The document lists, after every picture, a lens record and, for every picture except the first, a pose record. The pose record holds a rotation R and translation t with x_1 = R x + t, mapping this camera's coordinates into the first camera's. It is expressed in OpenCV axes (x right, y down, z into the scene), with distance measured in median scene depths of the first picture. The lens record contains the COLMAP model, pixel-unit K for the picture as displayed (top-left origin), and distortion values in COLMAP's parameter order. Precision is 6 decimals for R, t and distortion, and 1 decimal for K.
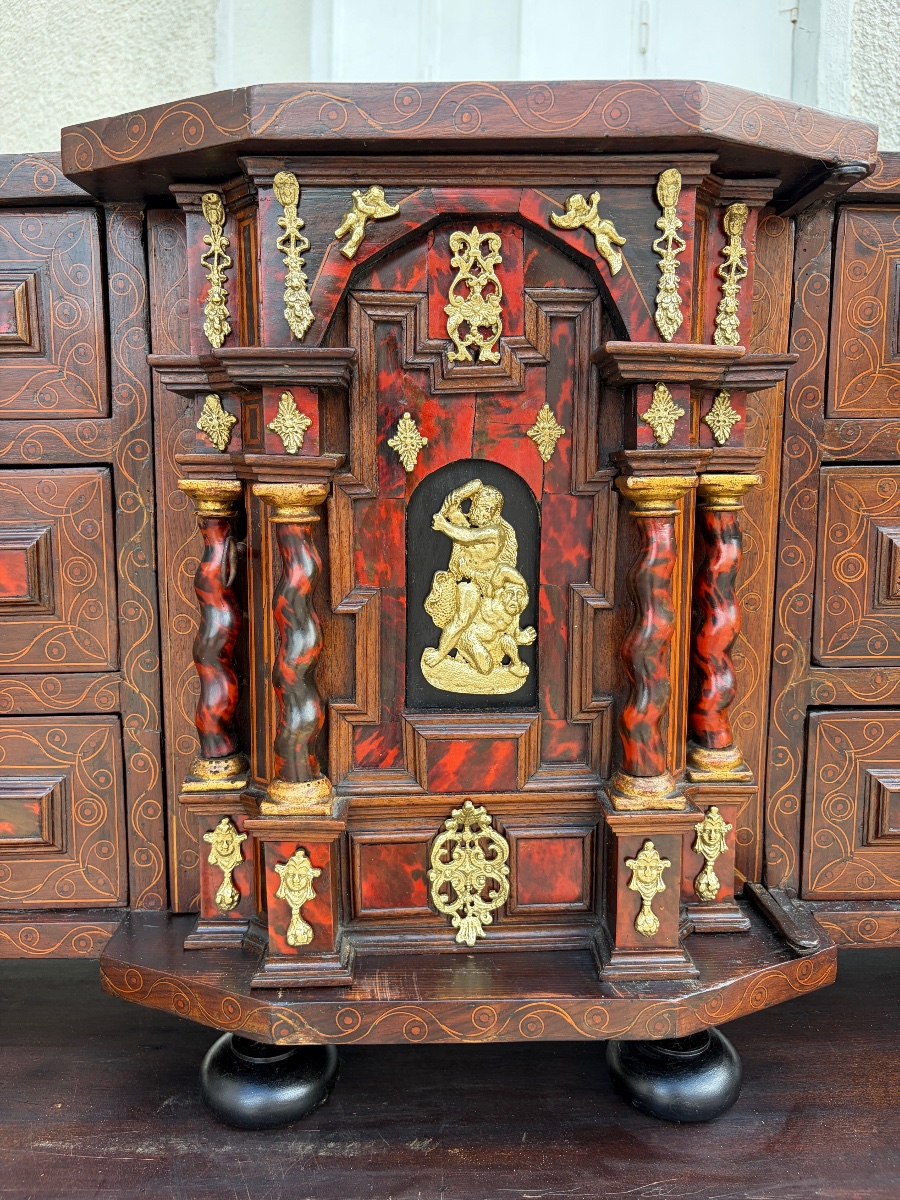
lens RADIAL K [[911.0, 0, 443.5], [0, 911.0, 587.4], [0, 0, 1]] dist [0.059250, -0.071479]
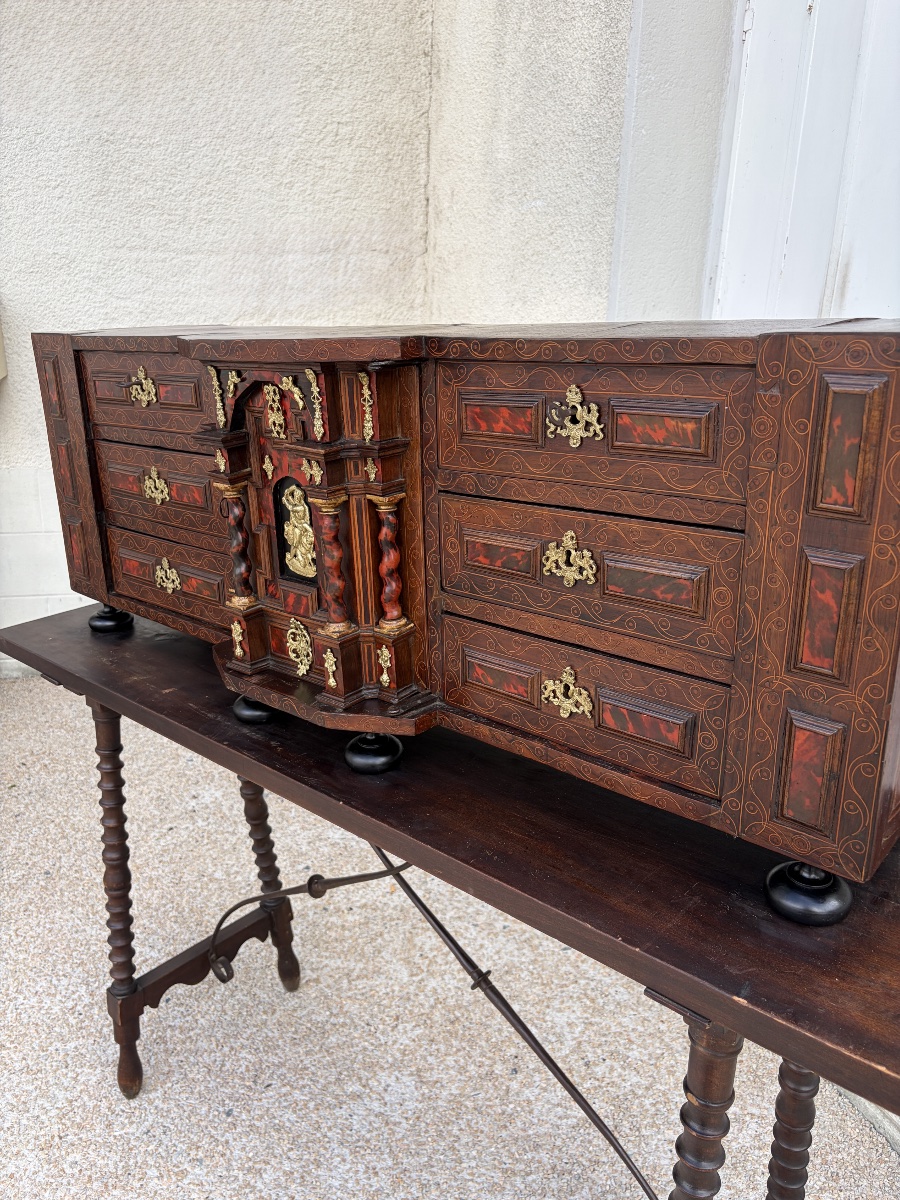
lens RADIAL K [[911.0, 0, 451.2], [0, 911.0, 601.8], [0, 0, 1]] dist [0.059250, -0.071479]
pose [[0.739383, 0.197529, -0.643657, 1.847859], [-0.048256, 0.969084, 0.241965, -0.402751], [0.671553, -0.147845, 0.726057, -0.454707]]
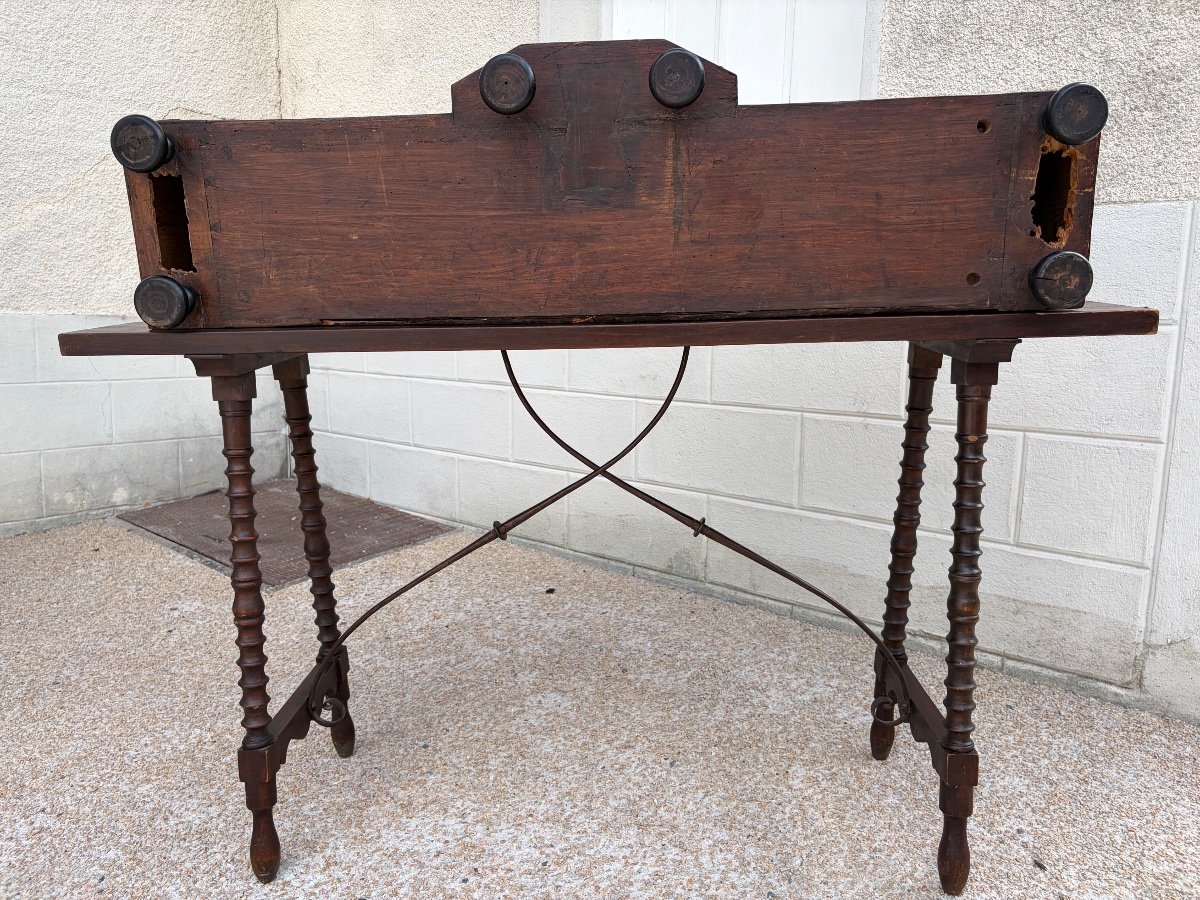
lens RADIAL K [[911.0, 0, 589.4], [0, 911.0, 458.8], [0, 0, 1]] dist [0.059250, -0.071479]
pose [[0.975393, 0.031358, -0.218232, 0.800109], [-0.007959, 0.994196, 0.107286, 0.774392], [0.220330, -0.102909, 0.969982, -2.362571]]
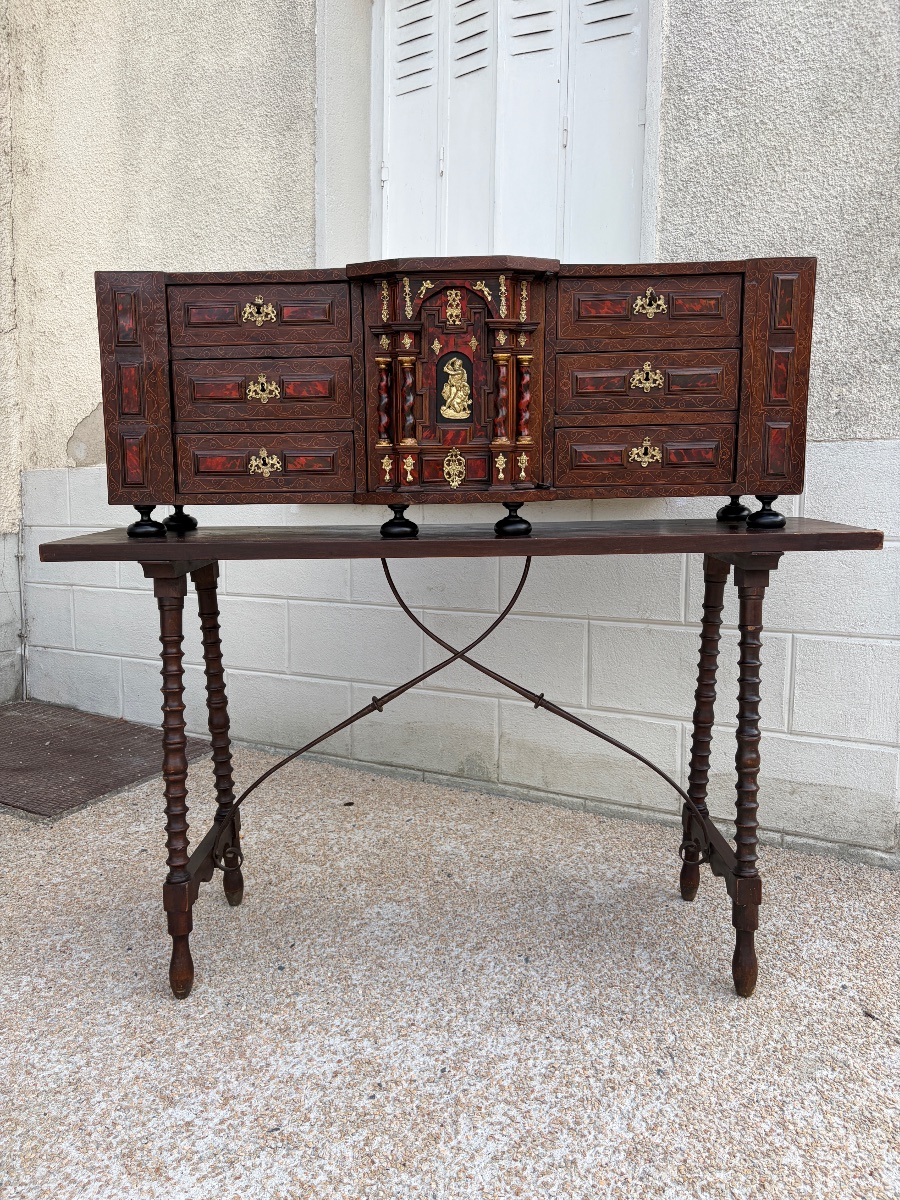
lens RADIAL K [[911.0, 0, 447.0], [0, 911.0, 605.4], [0, 0, 1]] dist [0.059250, -0.071479]
pose [[0.999793, -0.007613, -0.018875, 0.063384], [0.008568, 0.998660, 0.051029, 0.676600], [0.018461, -0.051181, 0.998519, -2.673847]]
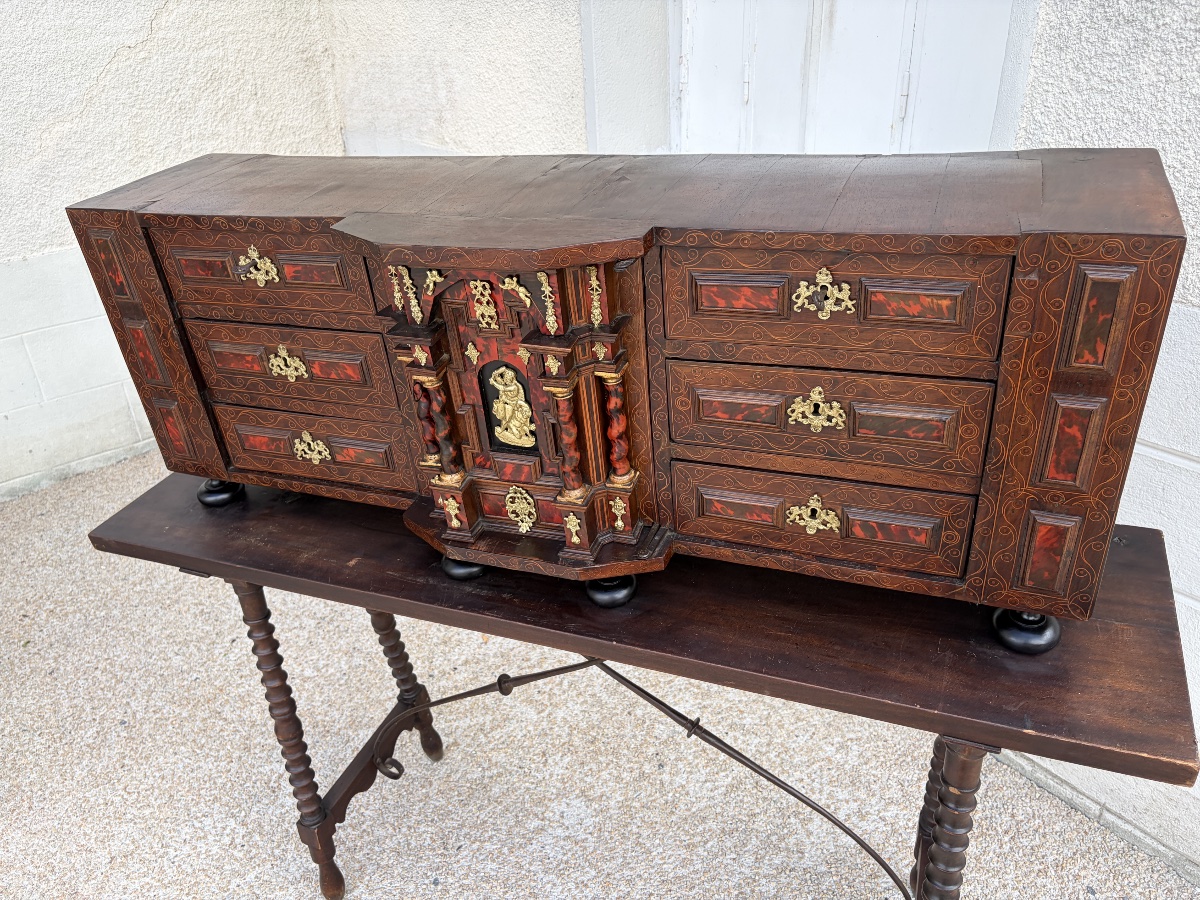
lens RADIAL K [[911.0, 0, 594.0], [0, 911.0, 460.5], [0, 0, 1]] dist [0.059250, -0.071479]
pose [[0.917864, 0.131689, -0.374411, 1.145357], [0.051468, 0.895893, 0.441279, -0.912815], [0.393543, -0.424304, 0.815530, -0.922151]]
